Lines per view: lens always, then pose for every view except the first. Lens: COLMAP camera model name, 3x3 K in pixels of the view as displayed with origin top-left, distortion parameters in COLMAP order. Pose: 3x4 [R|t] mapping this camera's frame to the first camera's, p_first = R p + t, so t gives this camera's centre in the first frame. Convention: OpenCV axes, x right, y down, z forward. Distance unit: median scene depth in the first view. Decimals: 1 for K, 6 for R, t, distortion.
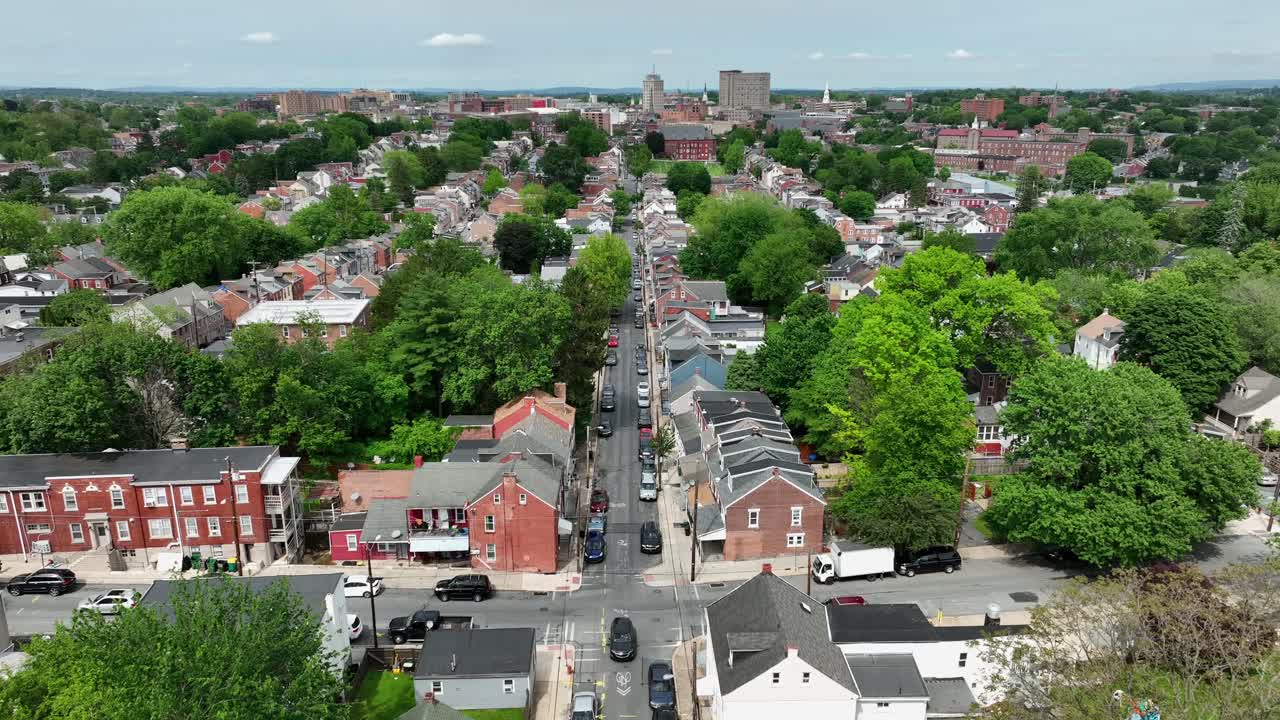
lens RADIAL K [[889.2, 0, 641.8], [0, 889.2, 356.4], [0, 0, 1]] dist [-0.001524, 0.012767]
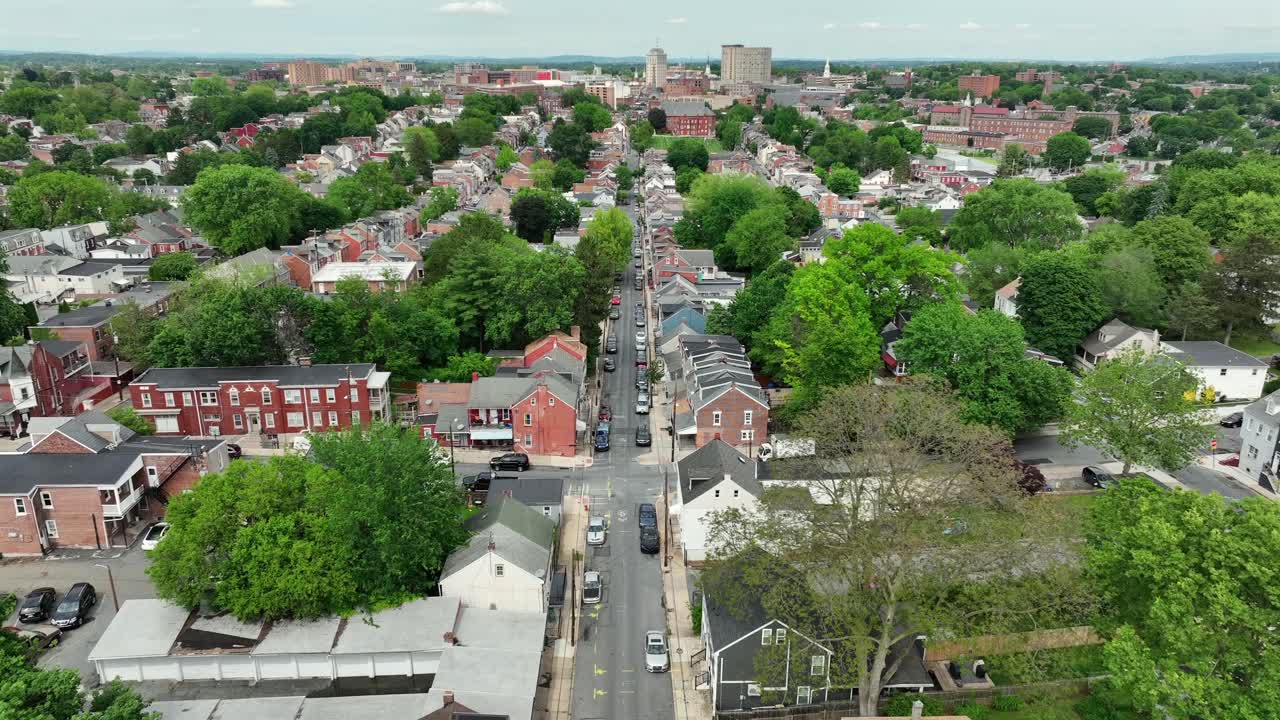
lens RADIAL K [[889.2, 0, 644.5], [0, 889.2, 359.7], [0, 0, 1]] dist [-0.001524, 0.012767]
pose [[0.999971, 0.007525, 0.000689, 0.003403], [-0.007545, 0.999339, 0.035571, 0.013040], [-0.000421, -0.035575, 0.999367, -0.120711]]
